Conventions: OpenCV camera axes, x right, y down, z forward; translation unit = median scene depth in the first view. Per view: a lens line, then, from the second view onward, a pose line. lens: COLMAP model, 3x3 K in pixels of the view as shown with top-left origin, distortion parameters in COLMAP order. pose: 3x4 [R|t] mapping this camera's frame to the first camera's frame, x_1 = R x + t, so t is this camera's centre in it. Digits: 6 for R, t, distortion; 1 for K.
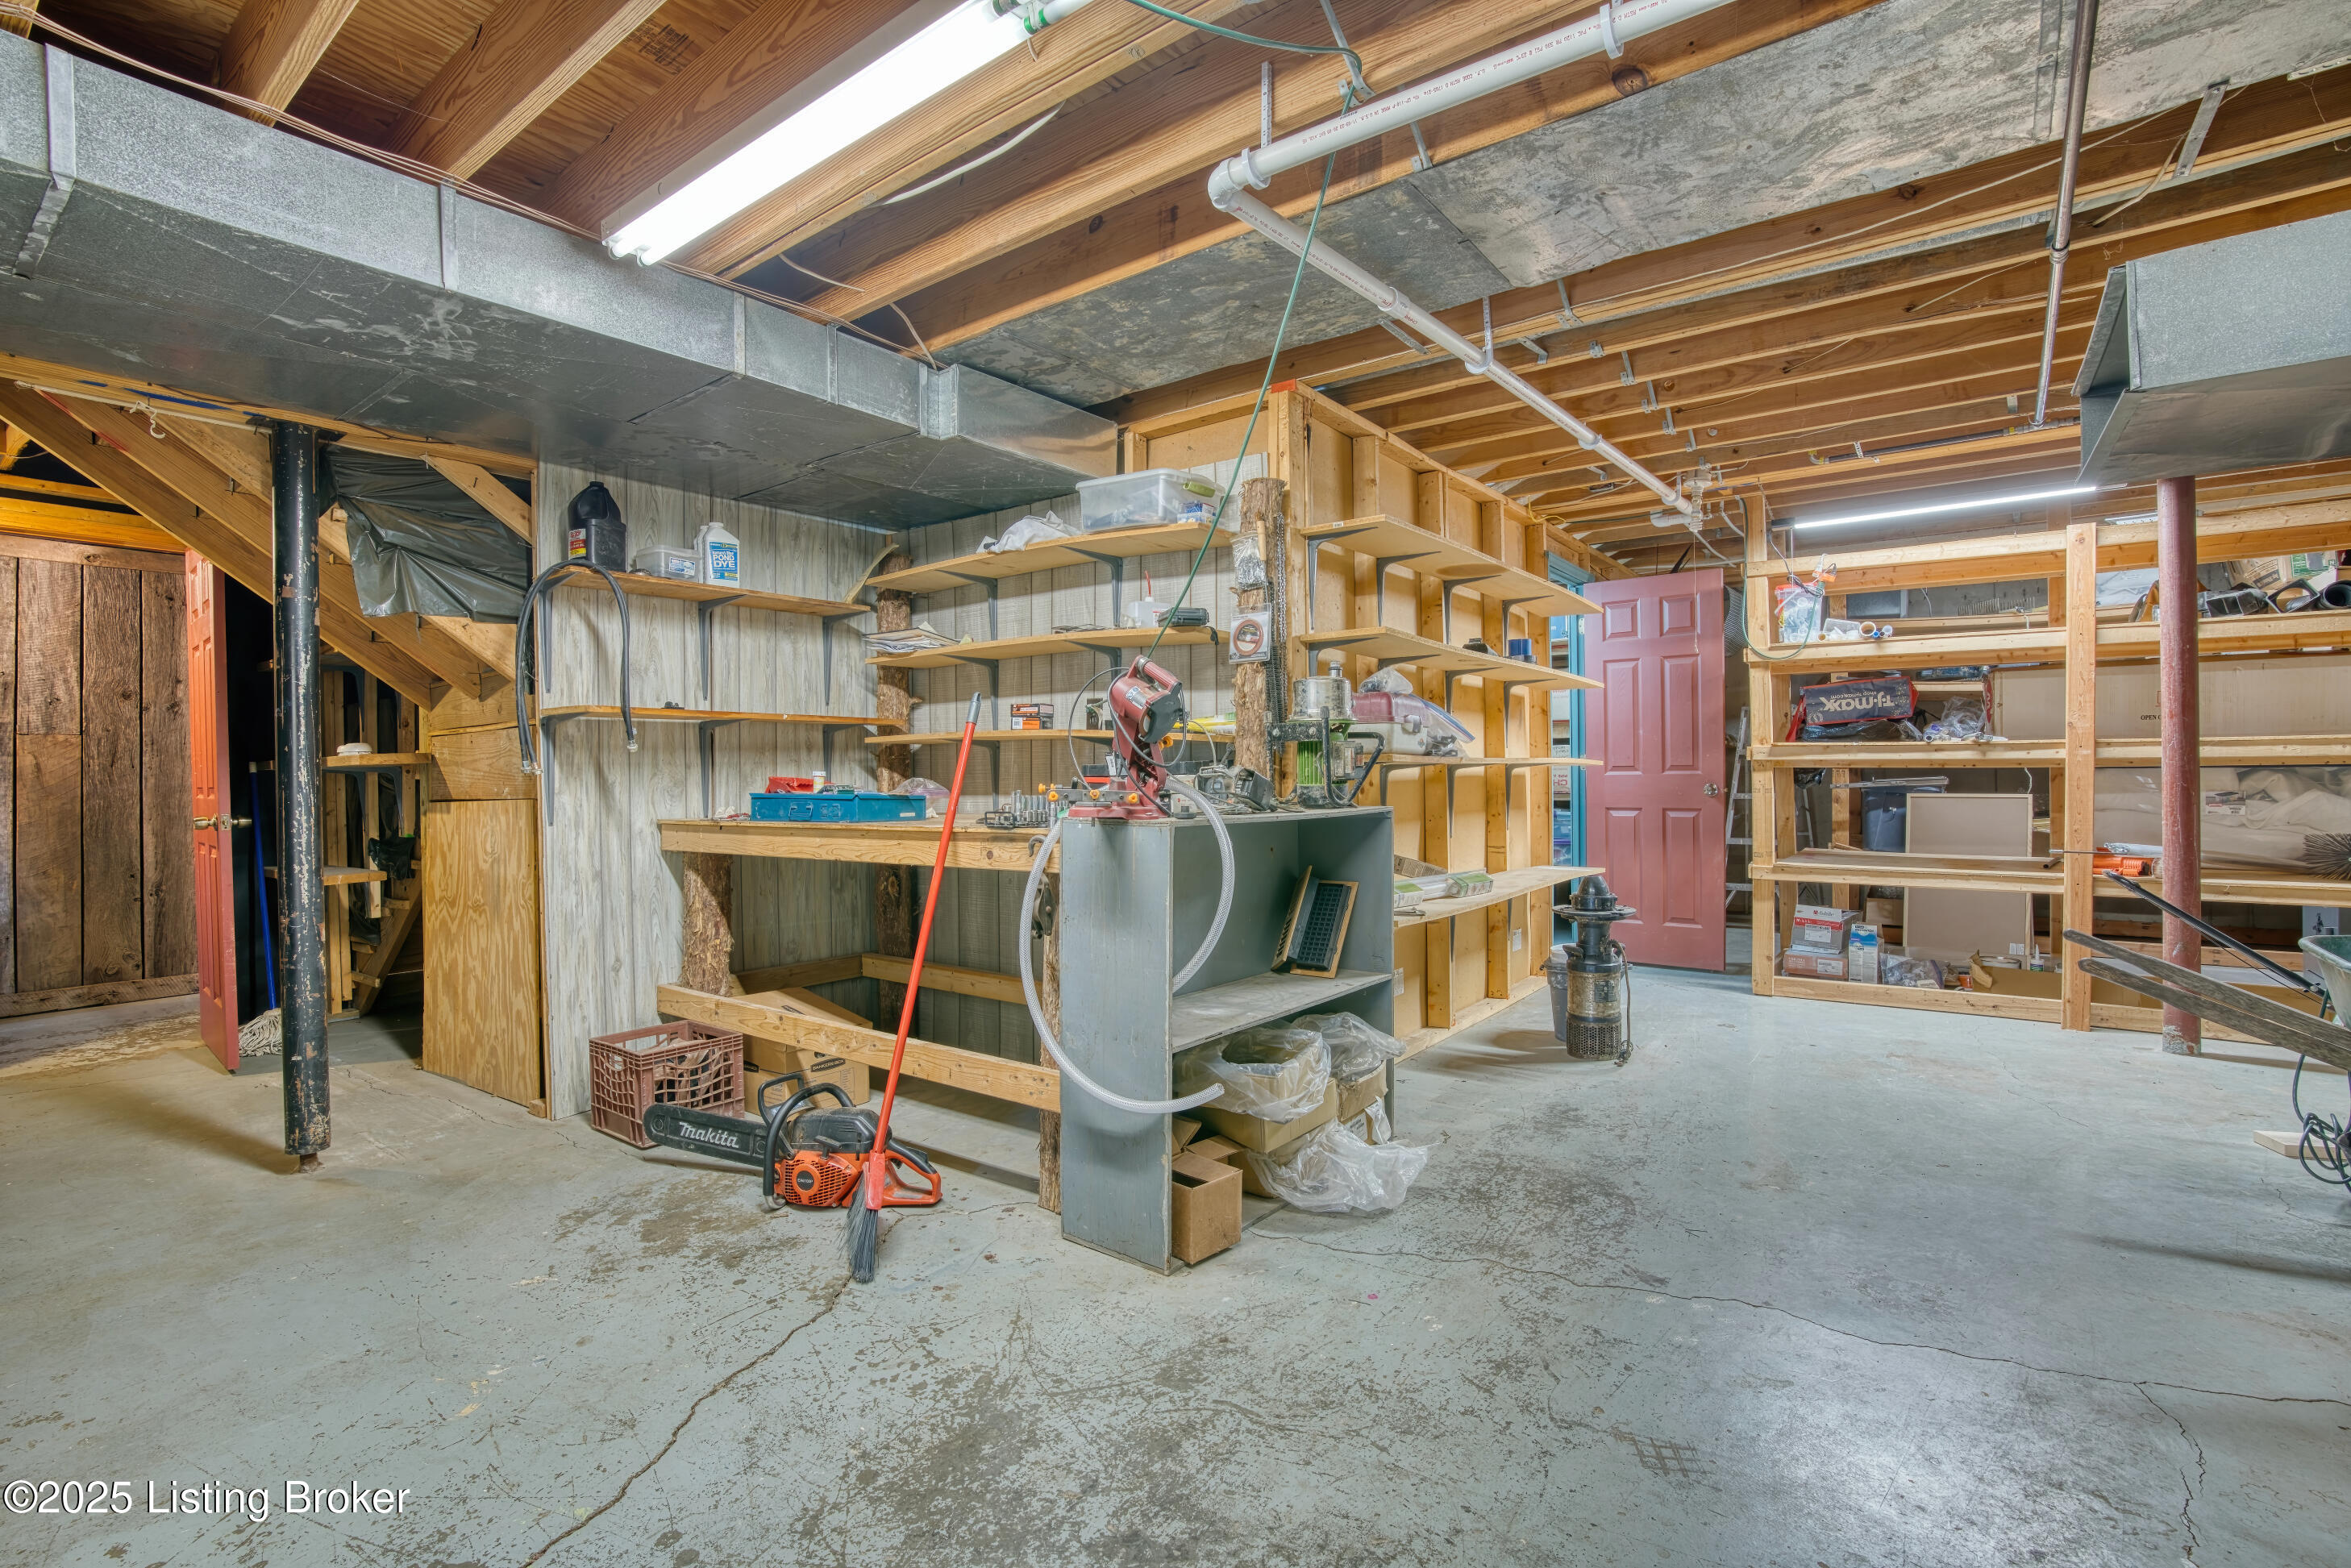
lens RADIAL K [[1081.0, 0, 1175.5], [0, 1081.0, 784.0], [0, 0, 1]] dist [-0.073441, 0.030698]
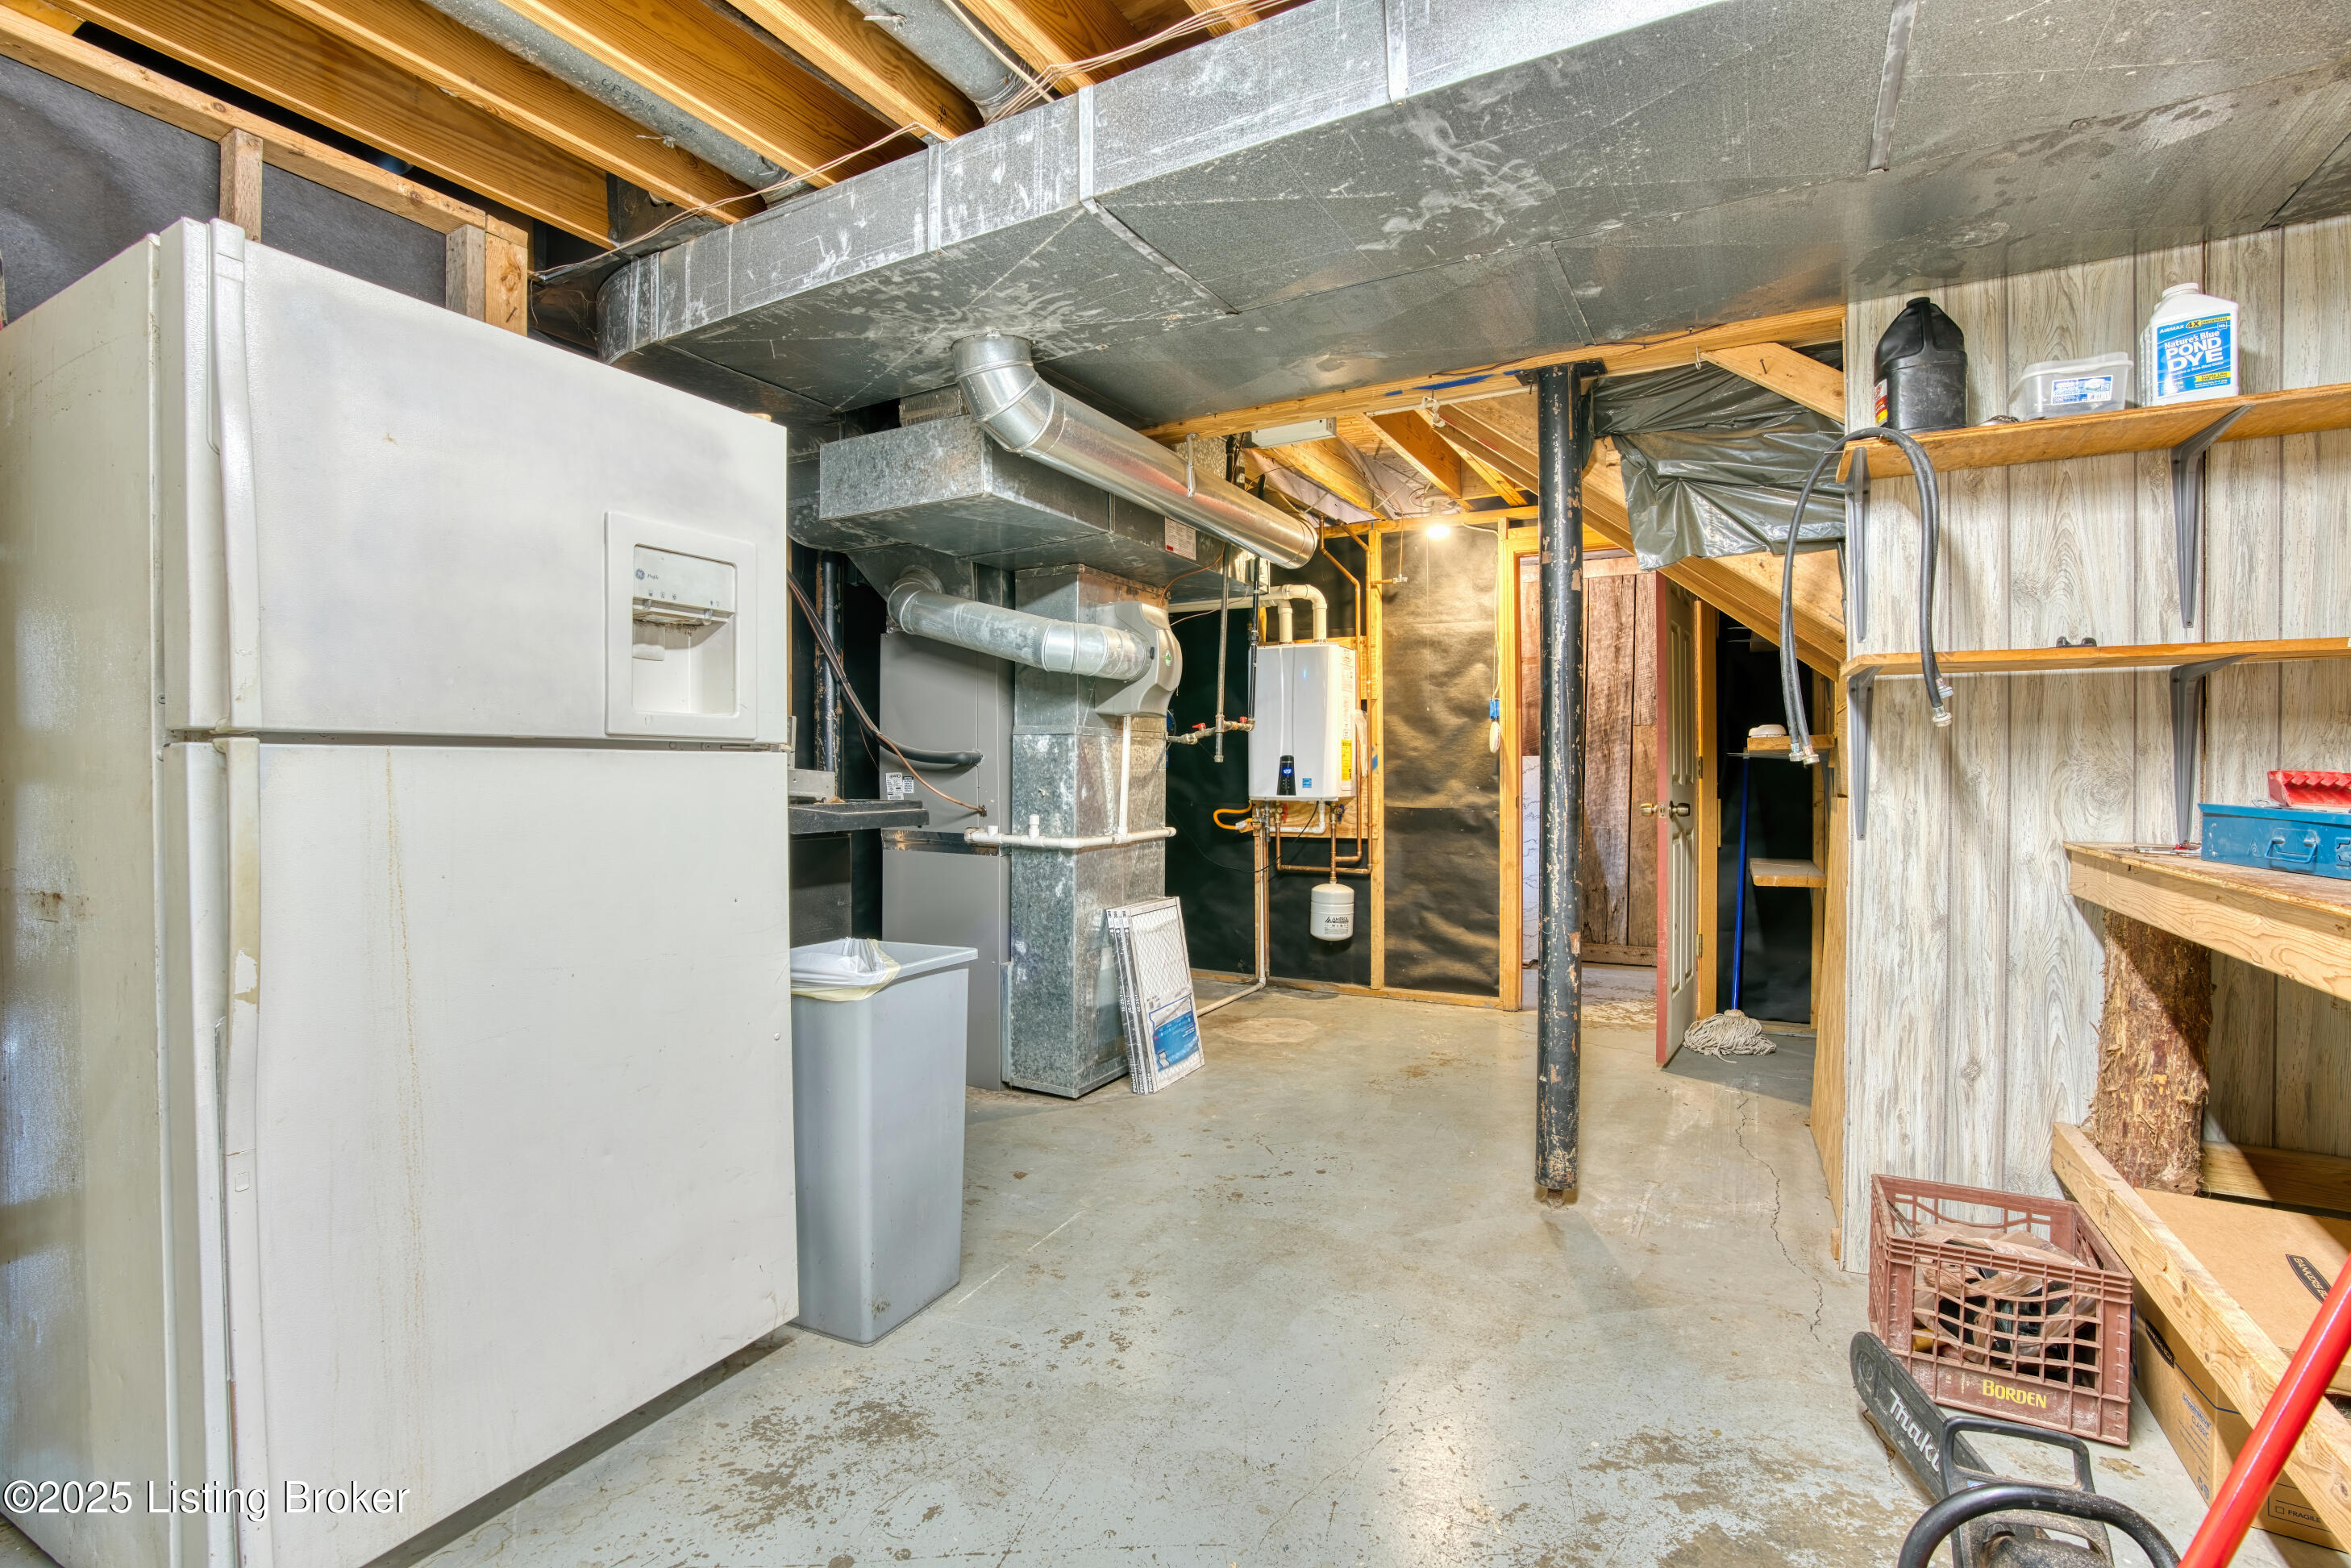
lens RADIAL K [[1081.0, 0, 1175.5], [0, 1081.0, 784.0], [0, 0, 1]] dist [-0.073441, 0.030698]
pose [[0.133382, 0.024203, -0.990769, 0.014586], [-0.009346, 0.999688, 0.023162, -0.007246], [0.991021, 0.006170, 0.133566, 0.472231]]
